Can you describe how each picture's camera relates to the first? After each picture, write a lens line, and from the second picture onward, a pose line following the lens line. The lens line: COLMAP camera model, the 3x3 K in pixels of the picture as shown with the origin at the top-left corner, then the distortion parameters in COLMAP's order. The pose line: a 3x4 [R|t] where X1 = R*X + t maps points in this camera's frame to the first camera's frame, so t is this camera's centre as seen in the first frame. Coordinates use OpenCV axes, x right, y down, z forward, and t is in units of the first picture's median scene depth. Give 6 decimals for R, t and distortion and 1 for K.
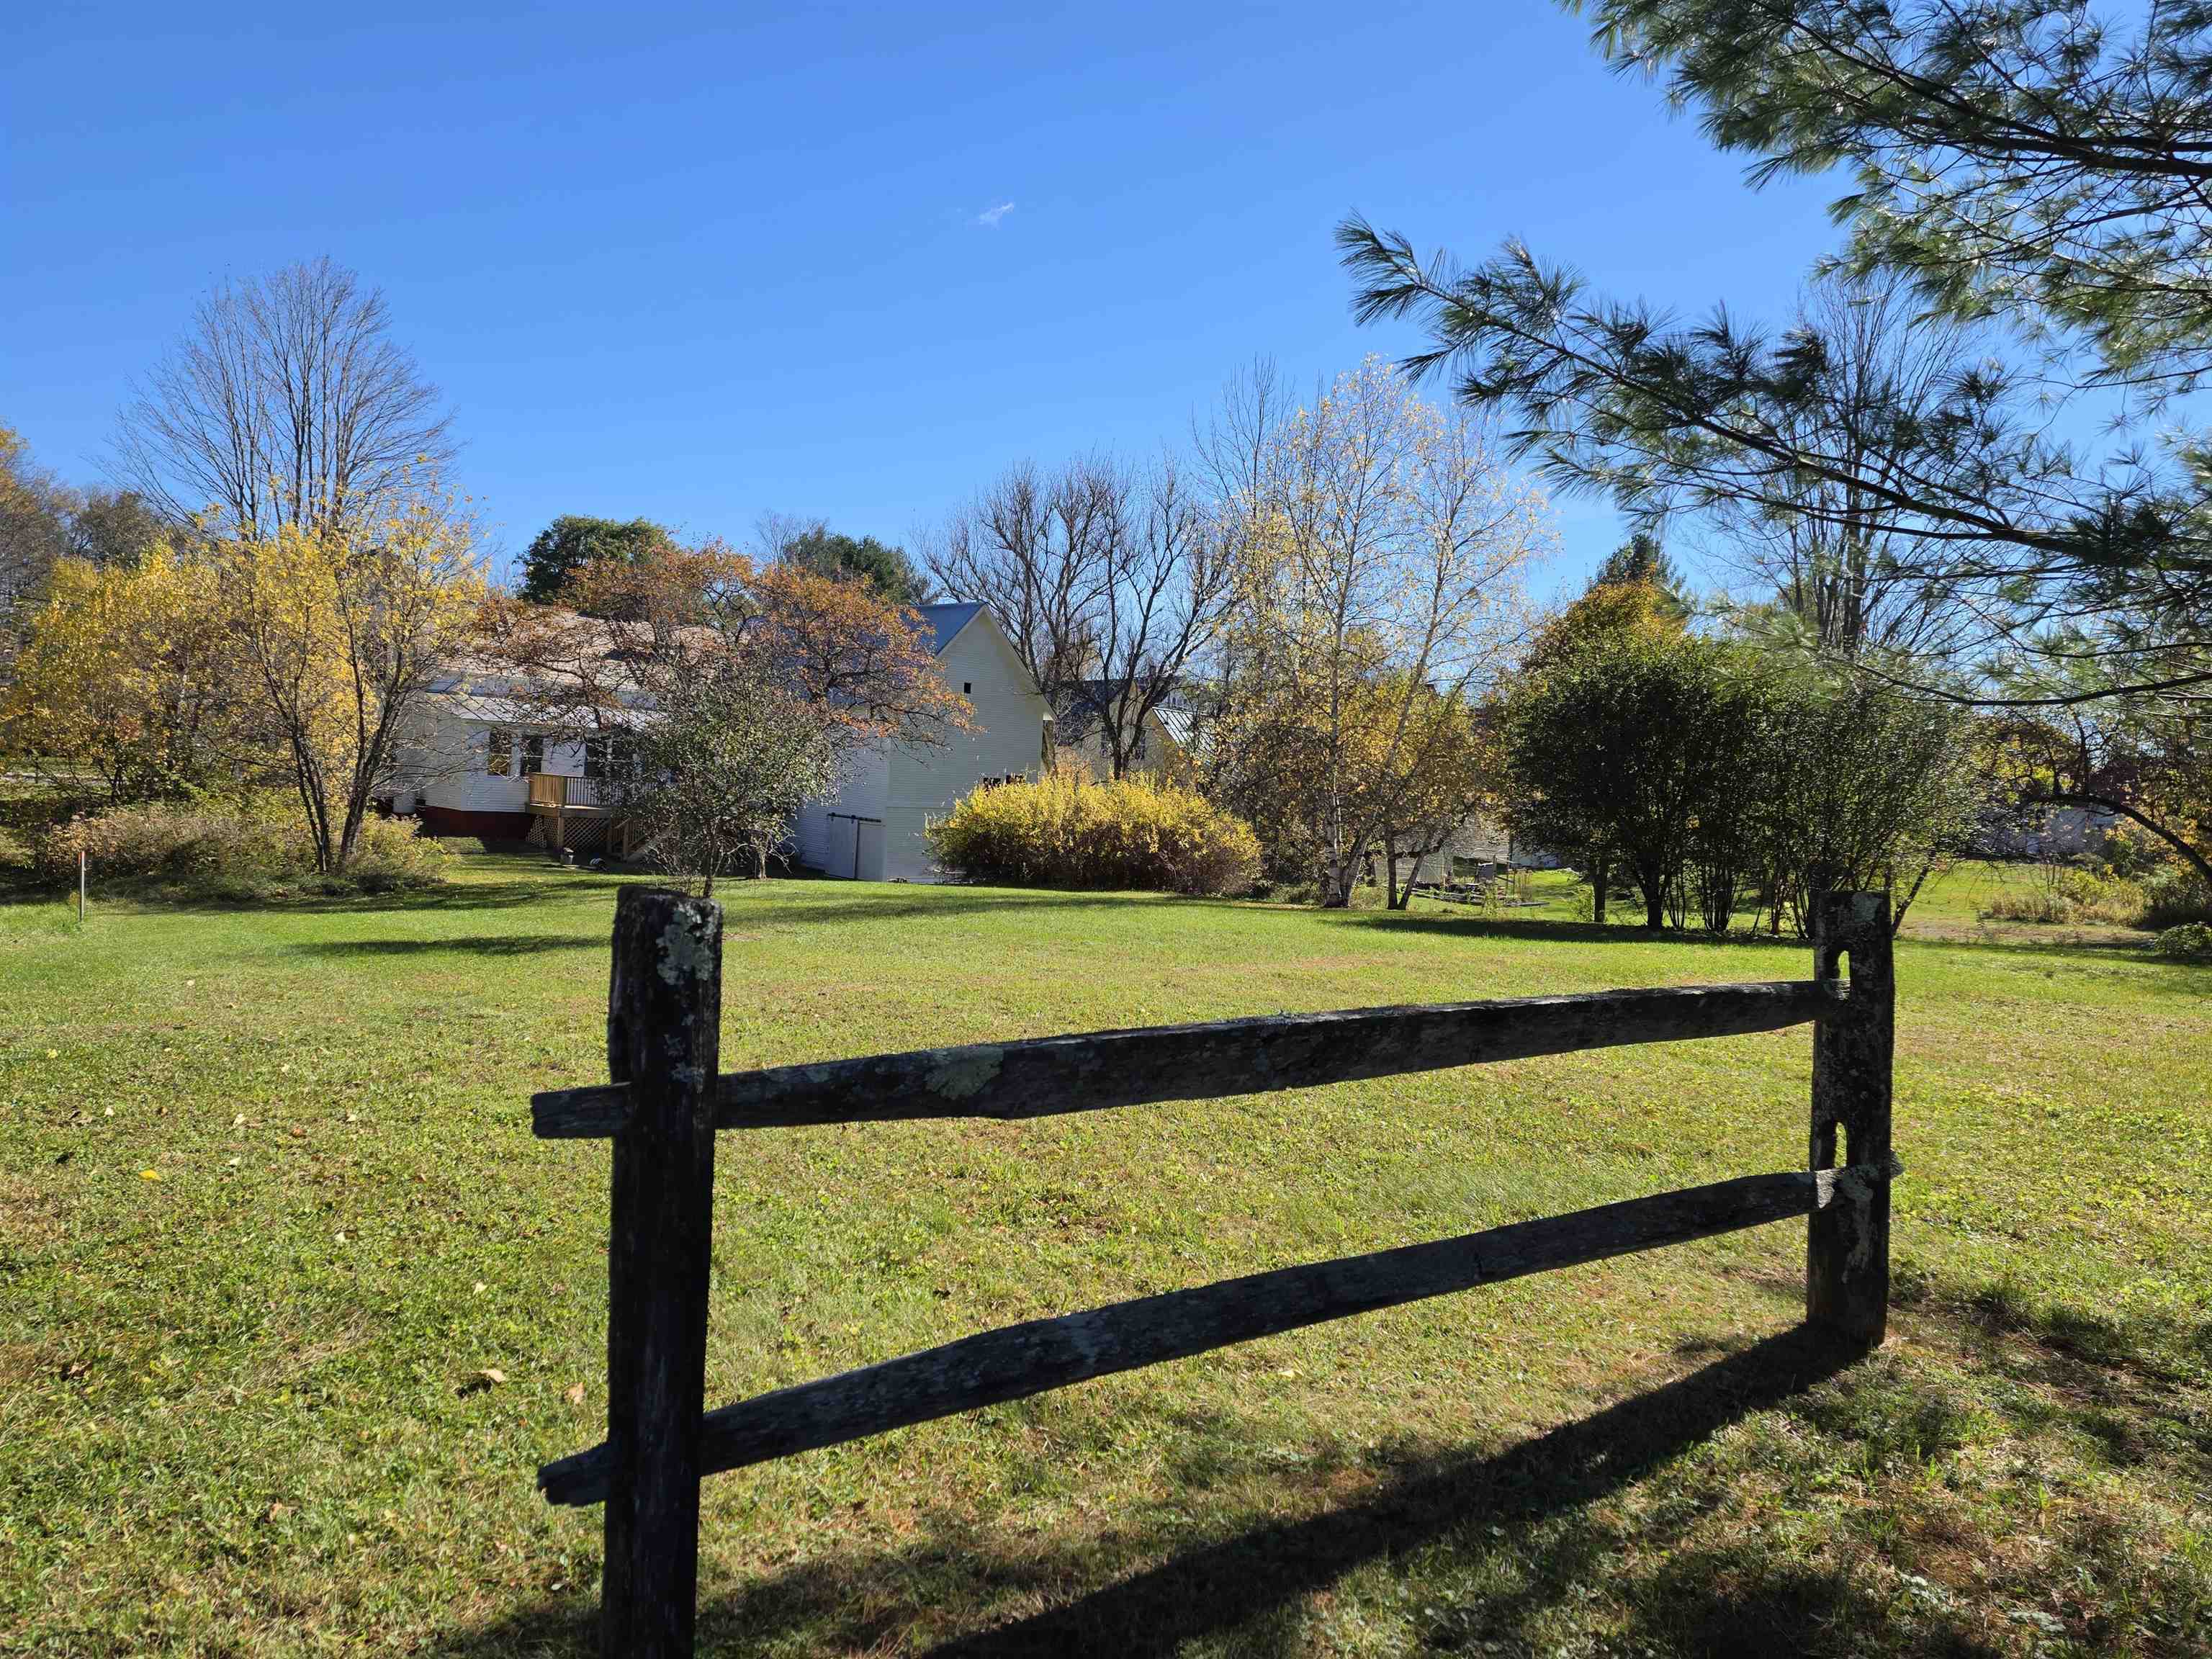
lens RADIAL K [[1485.4, 0, 1103.8], [0, 1485.4, 832.1], [0, 0, 1]] dist [0.090926, -0.060074]
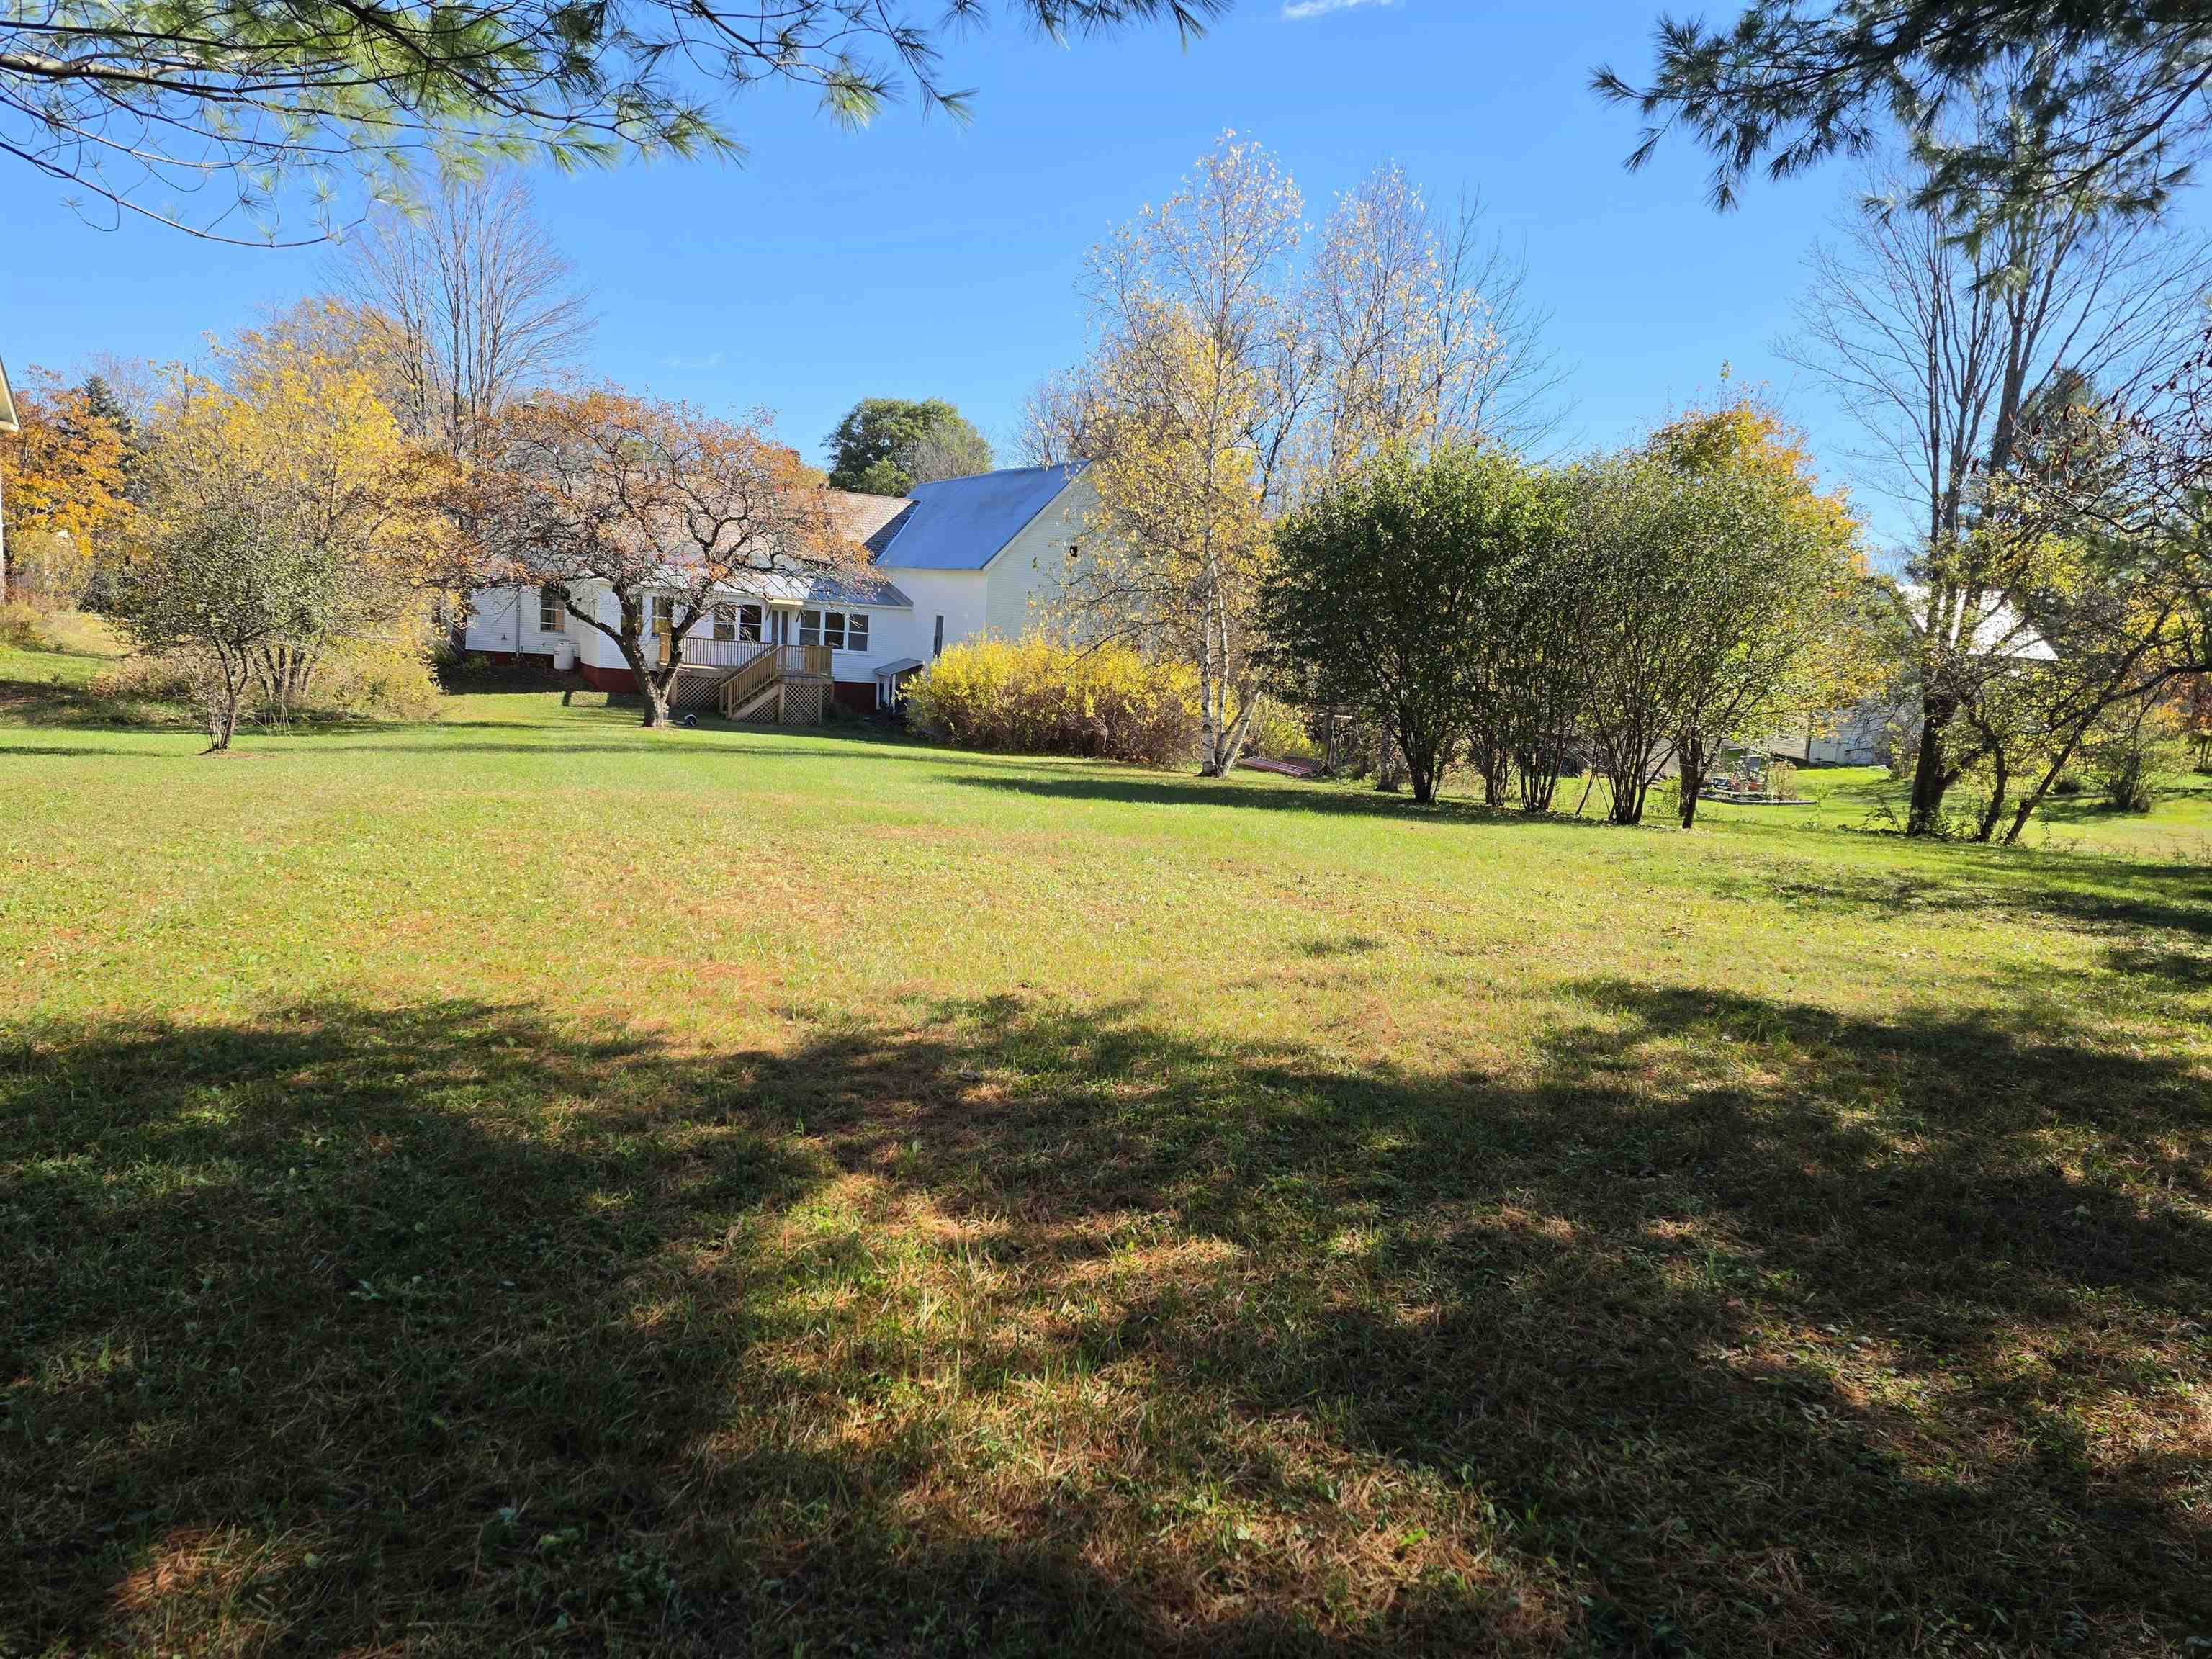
lens RADIAL K [[1485.4, 0, 1061.5], [0, 1485.4, 857.2], [0, 0, 1]] dist [0.090926, -0.060074]
pose [[0.958483, 0.050538, -0.280636, 0.185952], [-0.024763, 0.995203, 0.094642, 0.009130], [0.284072, -0.083764, 0.955137, 0.059454]]
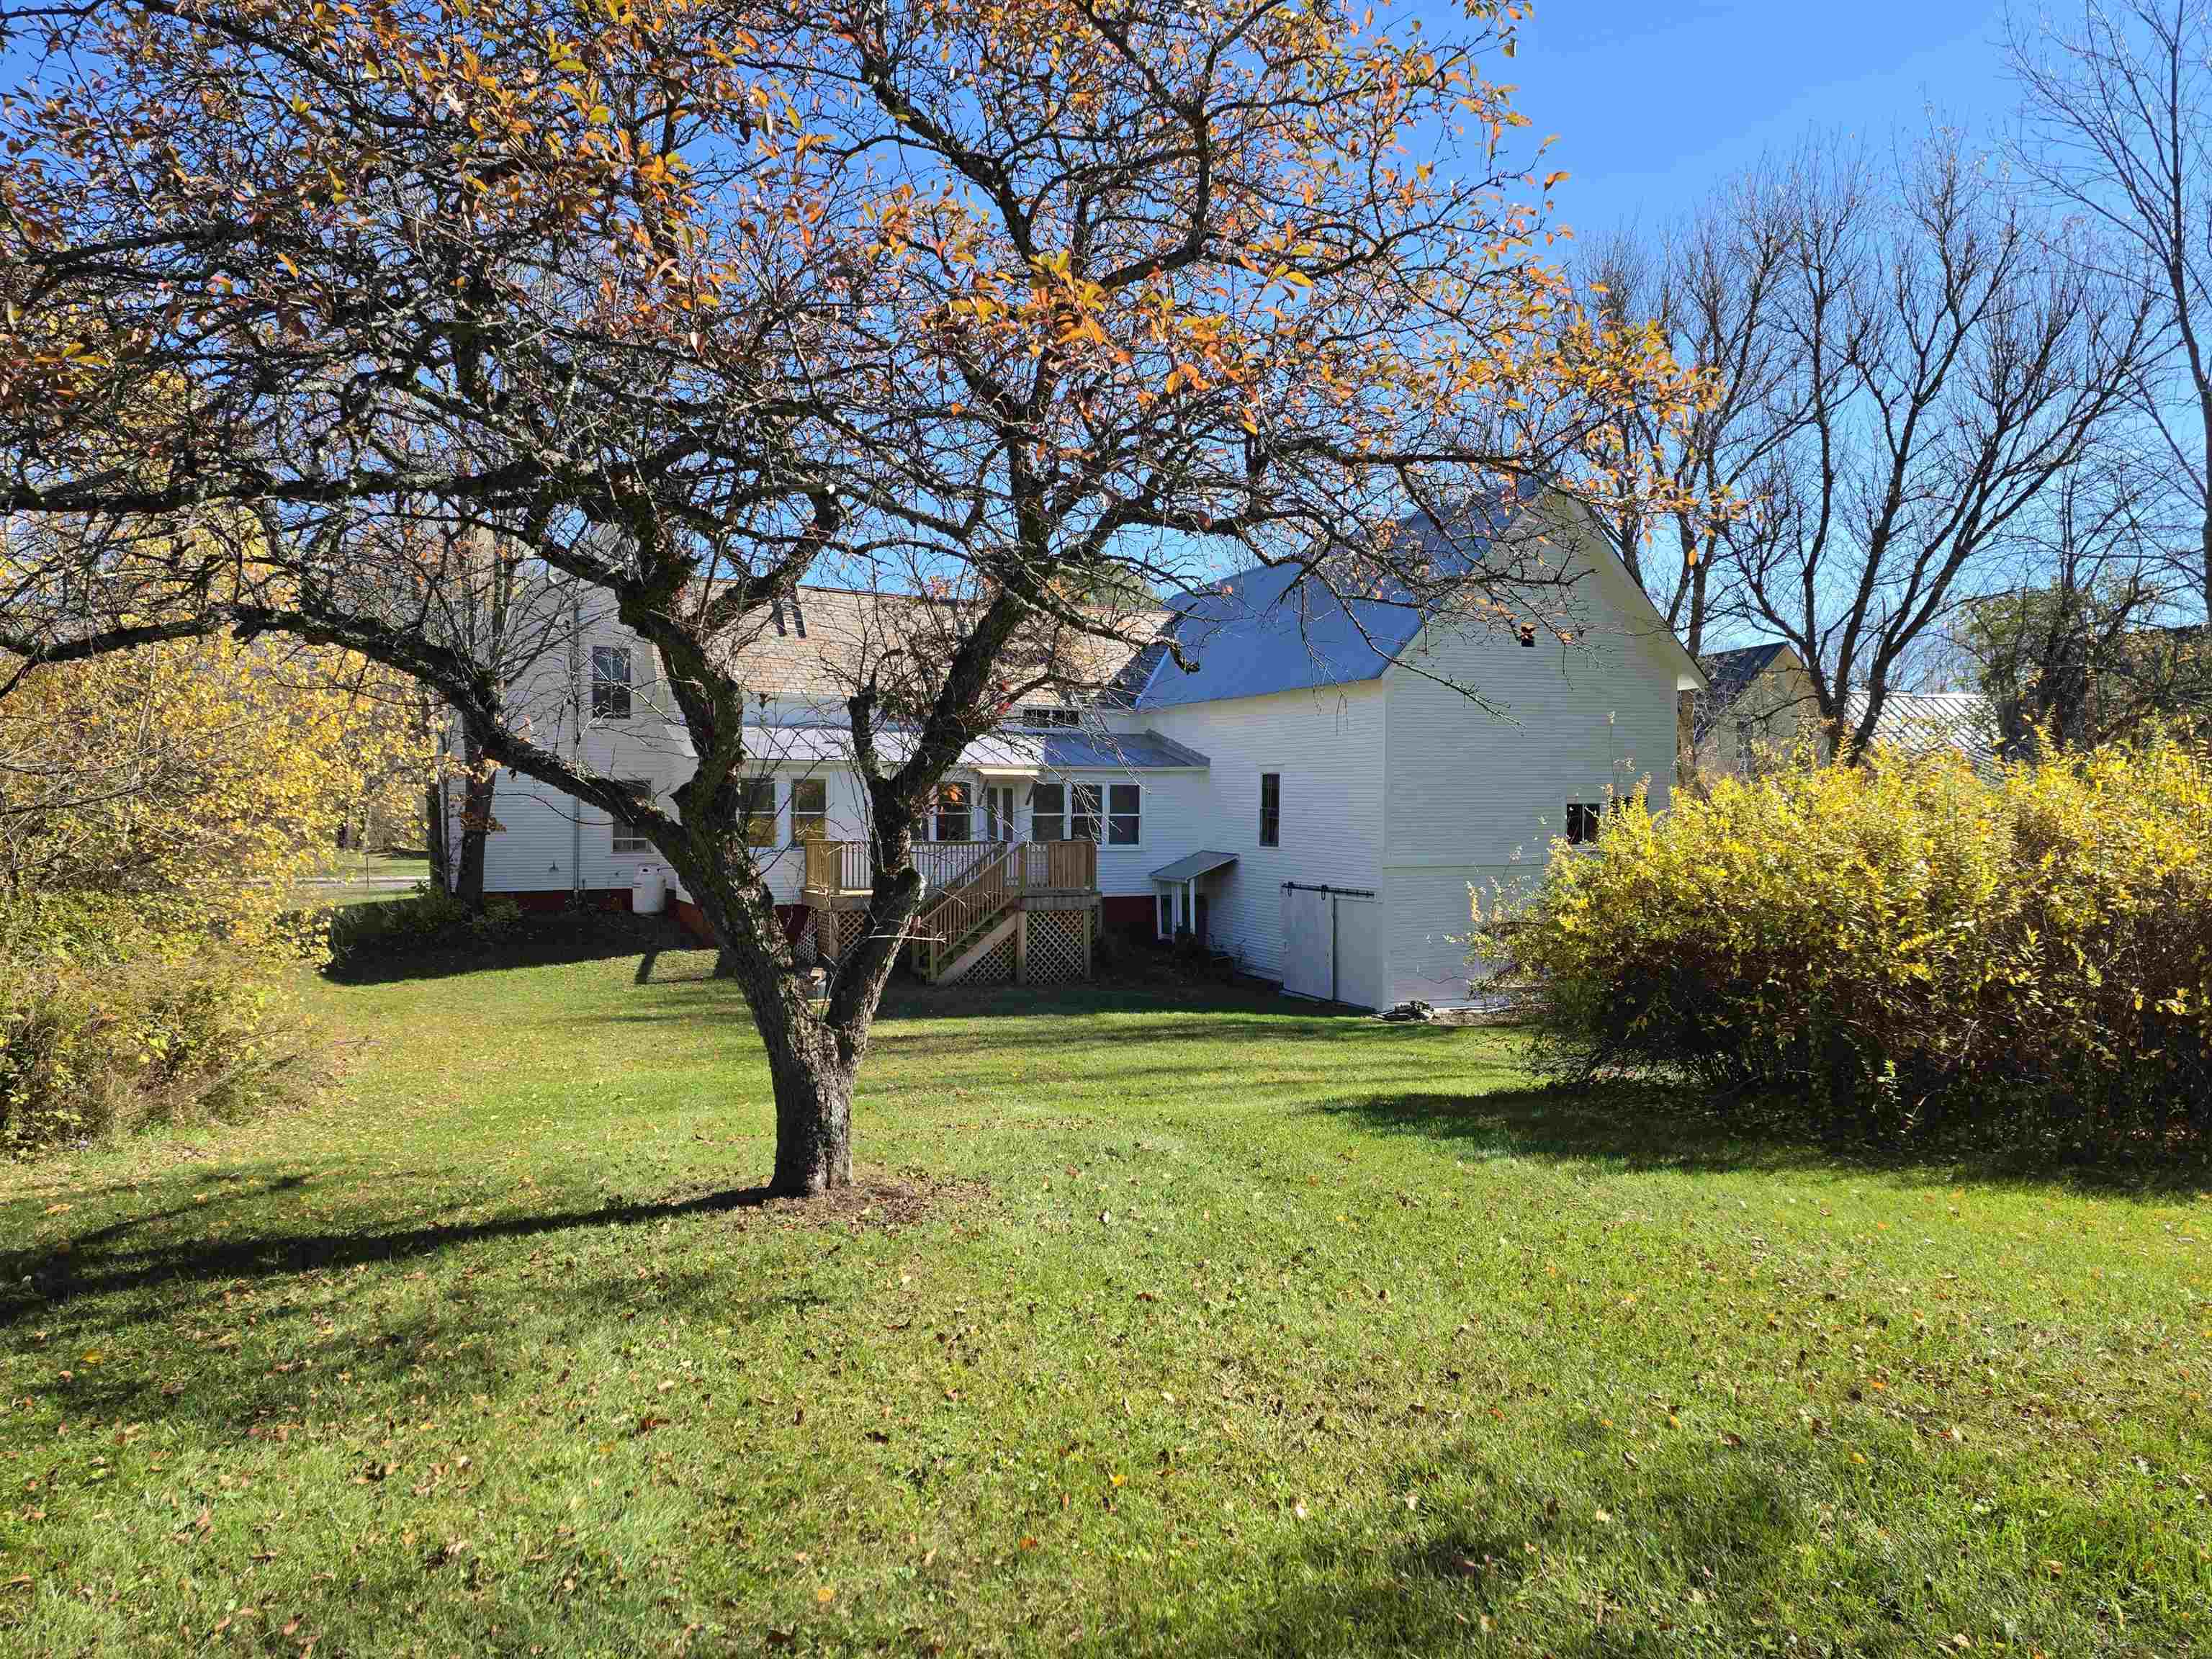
lens RADIAL K [[1485.4, 0, 1090.9], [0, 1485.4, 830.0], [0, 0, 1]] dist [0.090926, -0.060074]
pose [[0.935814, -0.059917, -0.347365, -0.057282], [0.044211, 0.997617, -0.052973, -0.006736], [0.349711, 0.034215, 0.936232, 0.452758]]
